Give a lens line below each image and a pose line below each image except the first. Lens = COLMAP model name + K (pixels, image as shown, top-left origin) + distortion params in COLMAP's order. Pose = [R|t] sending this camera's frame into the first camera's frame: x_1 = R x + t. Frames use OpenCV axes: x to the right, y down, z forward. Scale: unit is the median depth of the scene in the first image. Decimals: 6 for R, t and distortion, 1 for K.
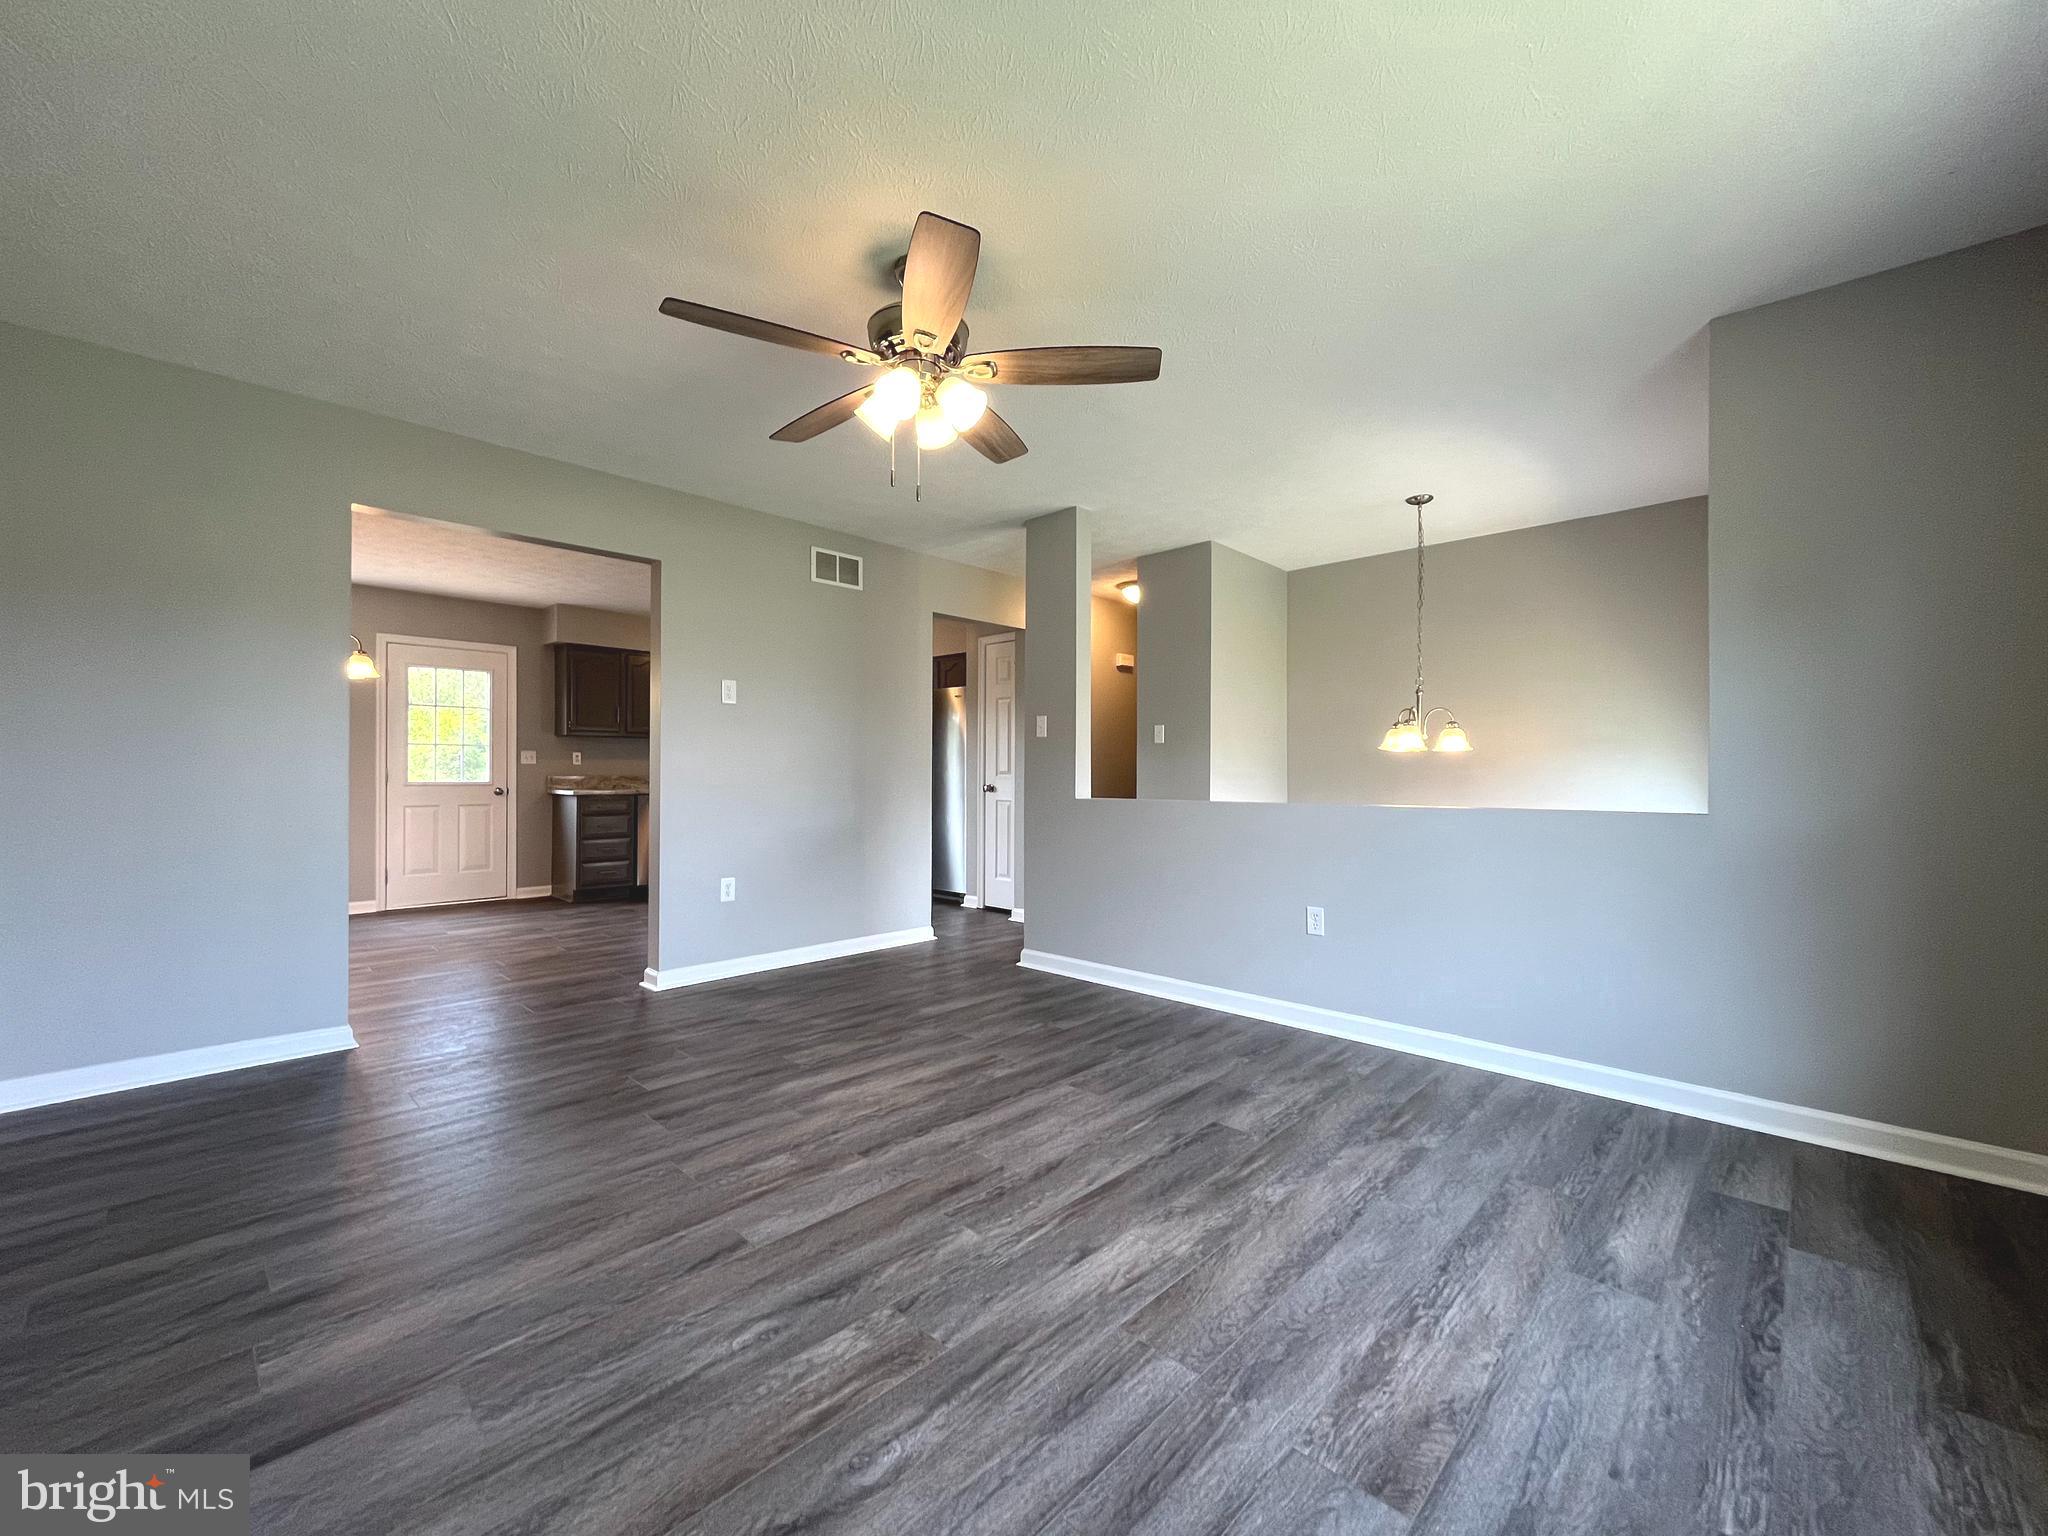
lens RADIAL K [[826.9, 0, 1017.0], [0, 826.9, 772.5], [0, 0, 1]] dist [-0.003496, -0.000570]
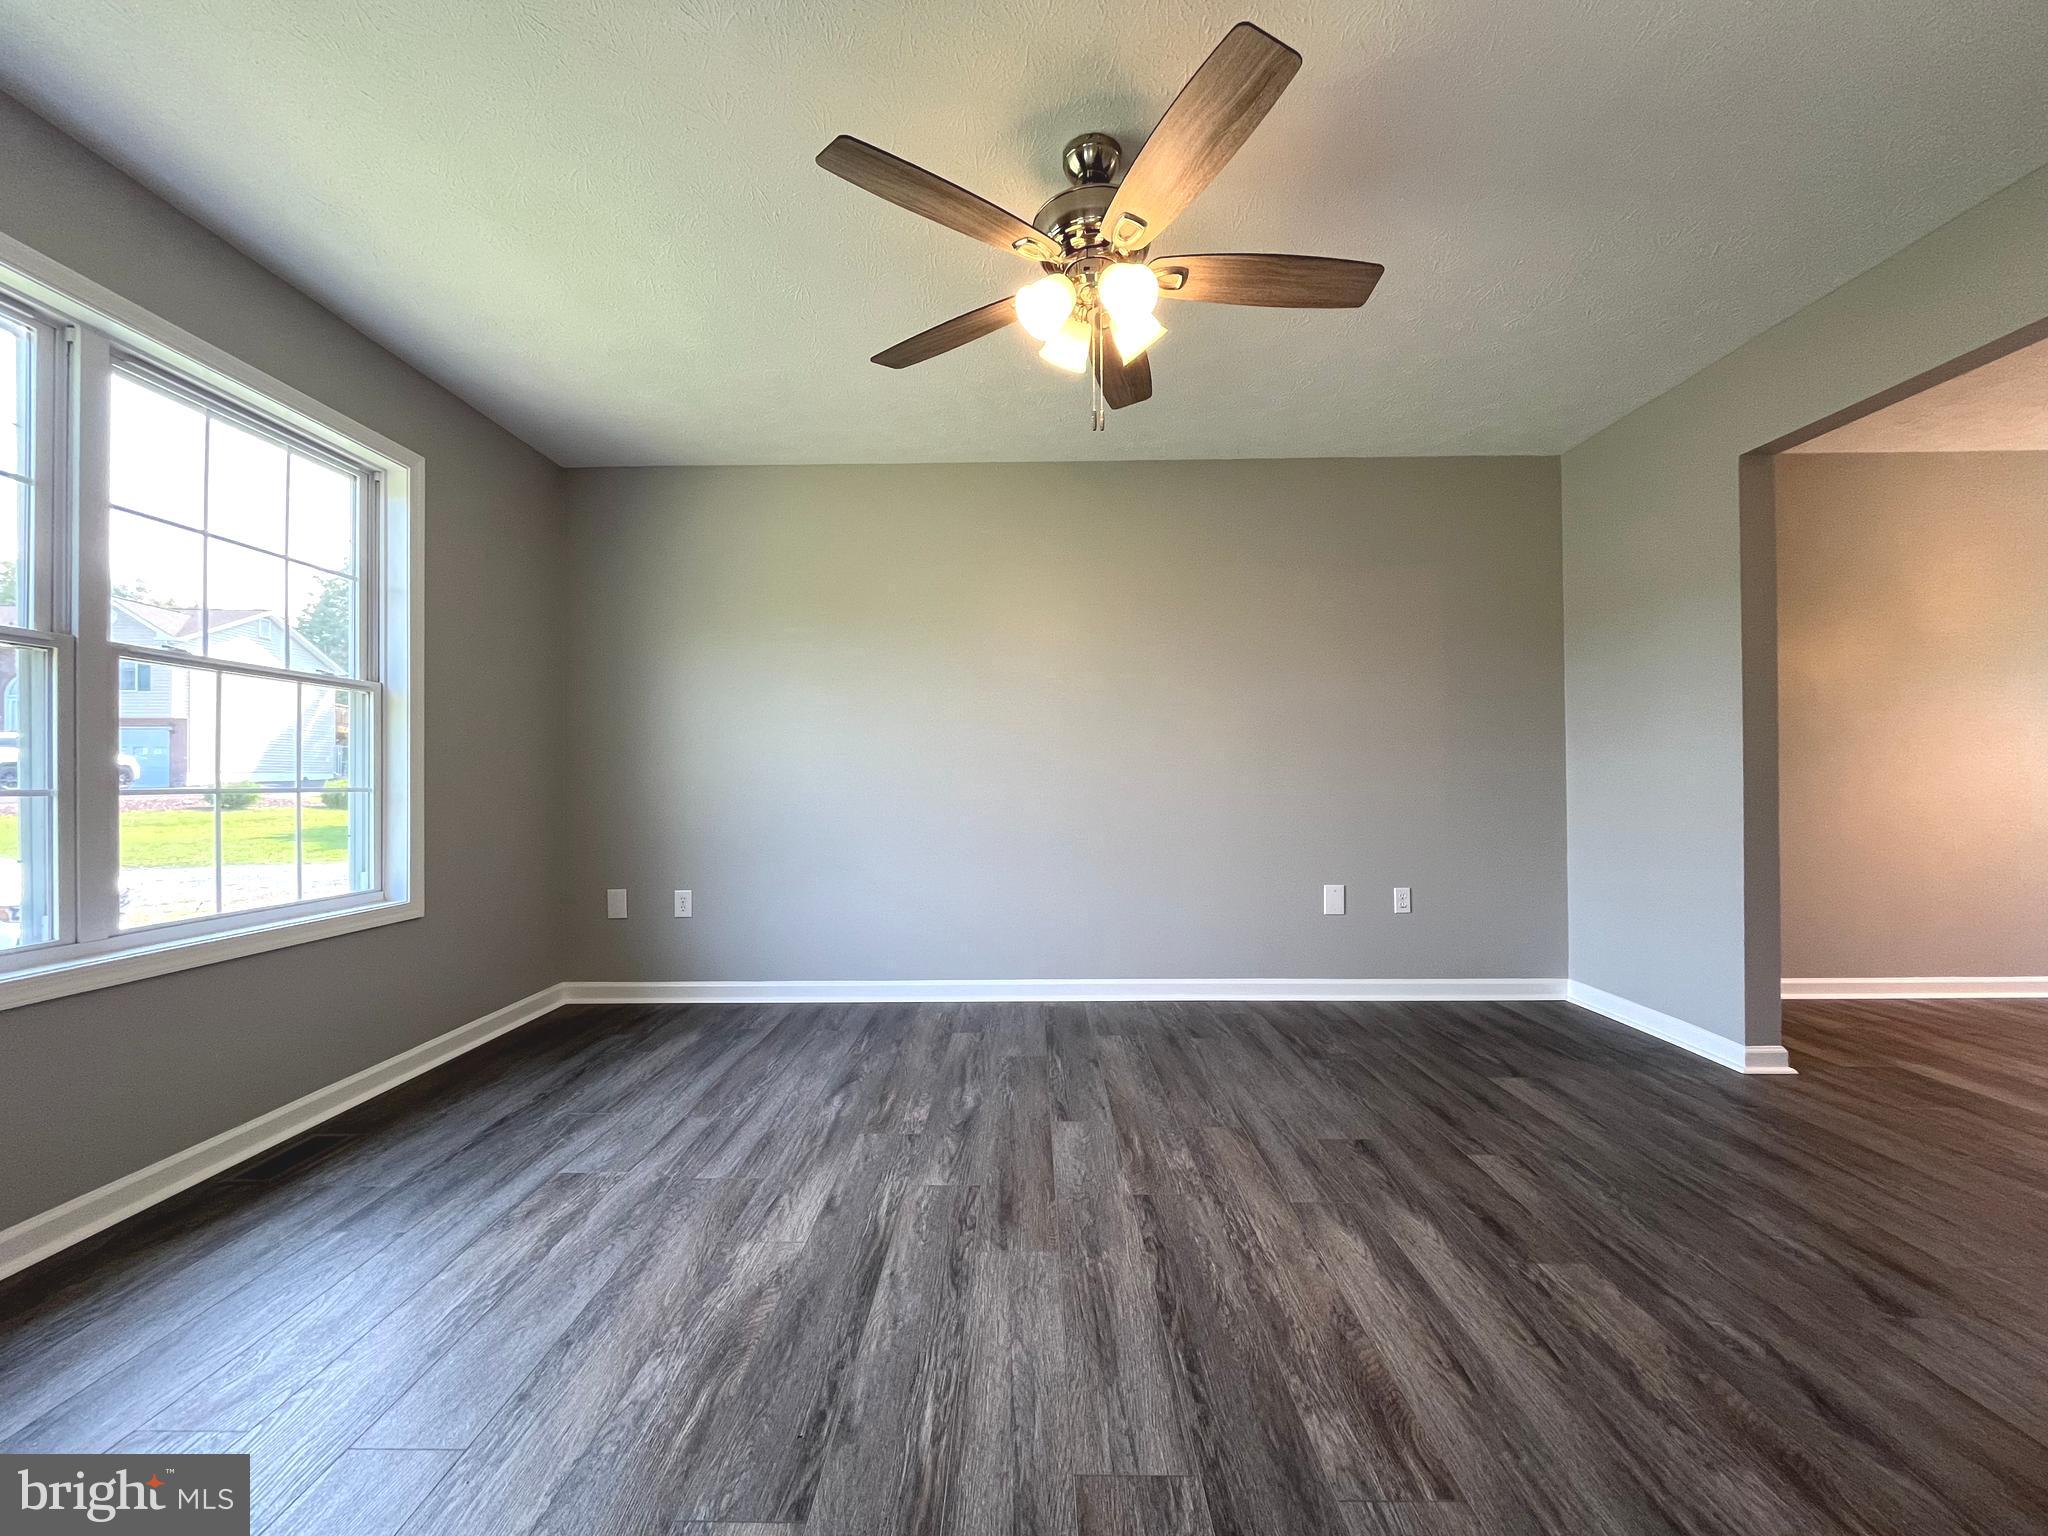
lens RADIAL K [[826.9, 0, 1017.0], [0, 826.9, 772.5], [0, 0, 1]] dist [-0.003496, -0.000570]
pose [[-0.729233, -0.001543, -0.684263, 0.568134], [0.006441, 0.999938, -0.009118, 0.025316], [0.684235, -0.011056, -0.729178, 1.738993]]
